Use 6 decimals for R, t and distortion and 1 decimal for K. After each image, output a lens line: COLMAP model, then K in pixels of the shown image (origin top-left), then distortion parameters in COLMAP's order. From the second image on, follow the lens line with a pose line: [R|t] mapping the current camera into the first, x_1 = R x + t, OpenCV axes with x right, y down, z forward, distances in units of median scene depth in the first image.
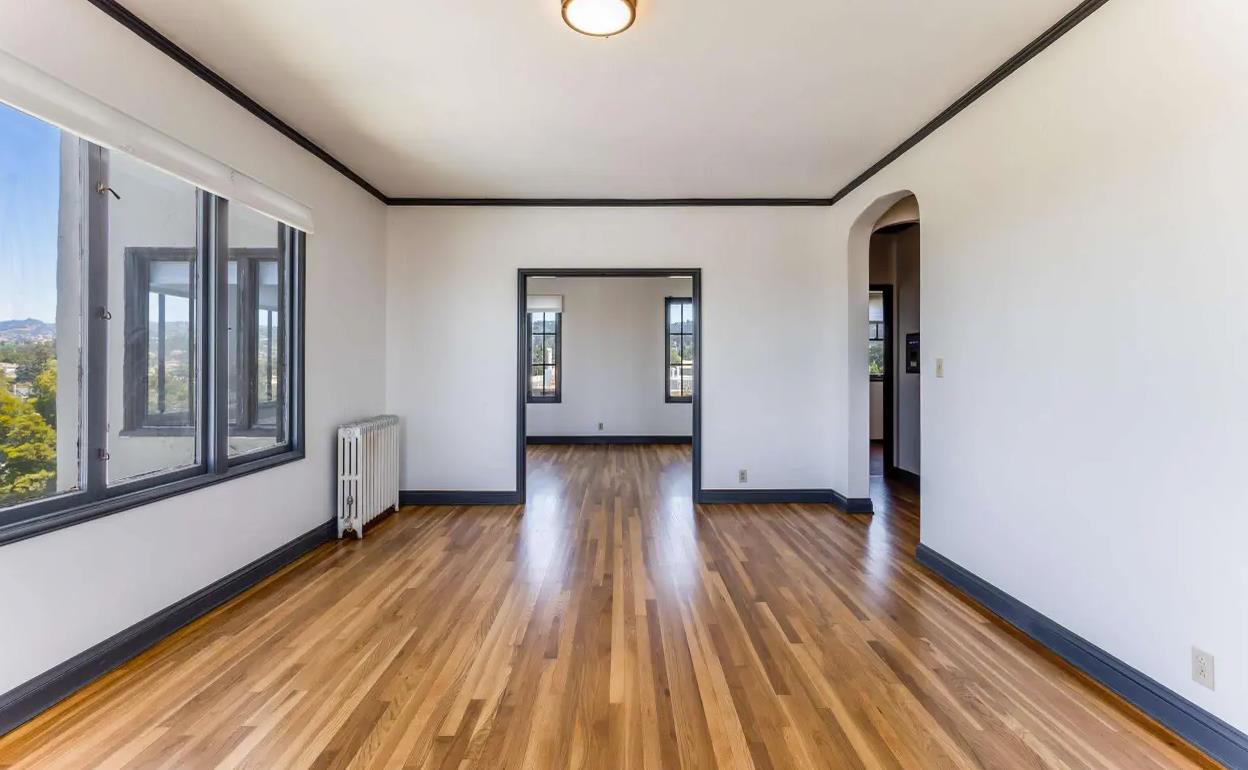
lens RADIAL K [[552.7, 0, 620.1], [0, 552.7, 362.3], [0, 0, 1]] dist [-0.003521, -0.000707]
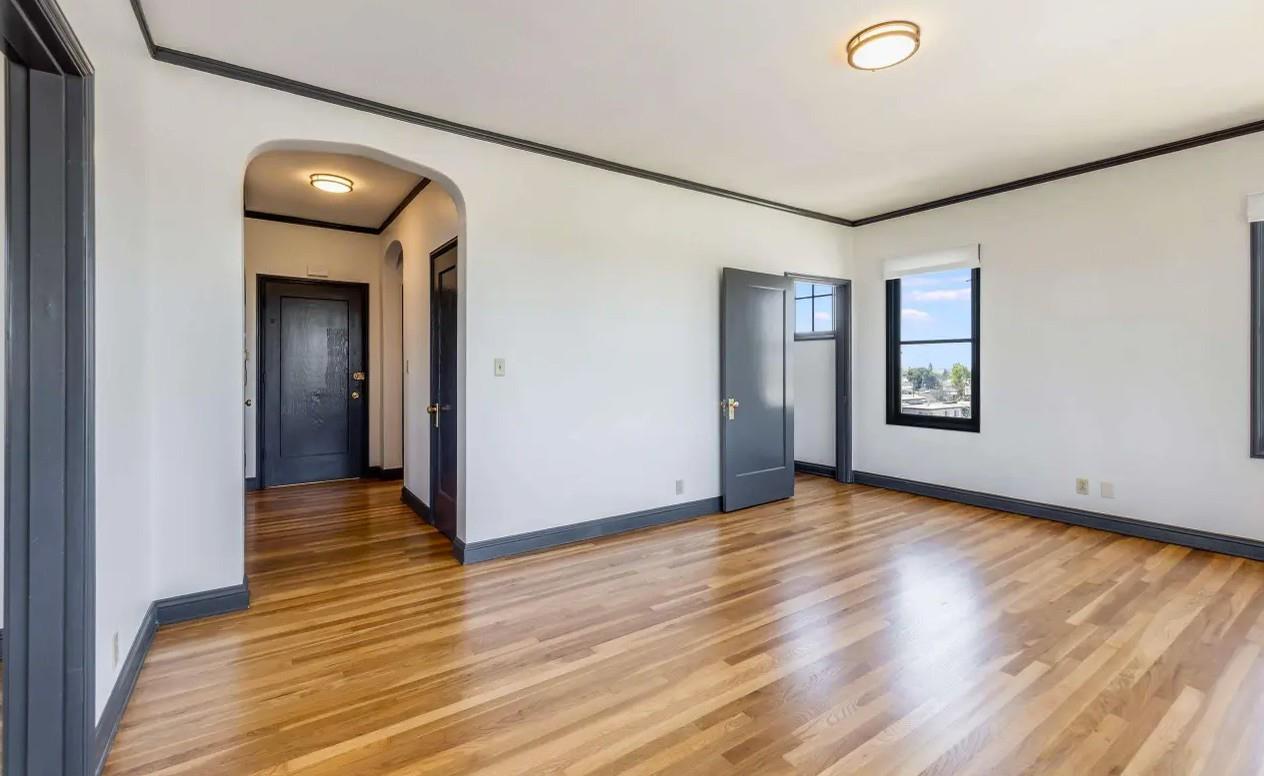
lens RADIAL K [[559.8, 0, 625.7], [0, 559.8, 364.8], [0, 0, 1]] dist [-0.003521, -0.000707]
pose [[-0.561593, 0.000438, 0.827414, -0.611789], [0.001928, 0.999998, 0.000779, 0.008079], [-0.827411, 0.002033, -0.561593, 1.836554]]
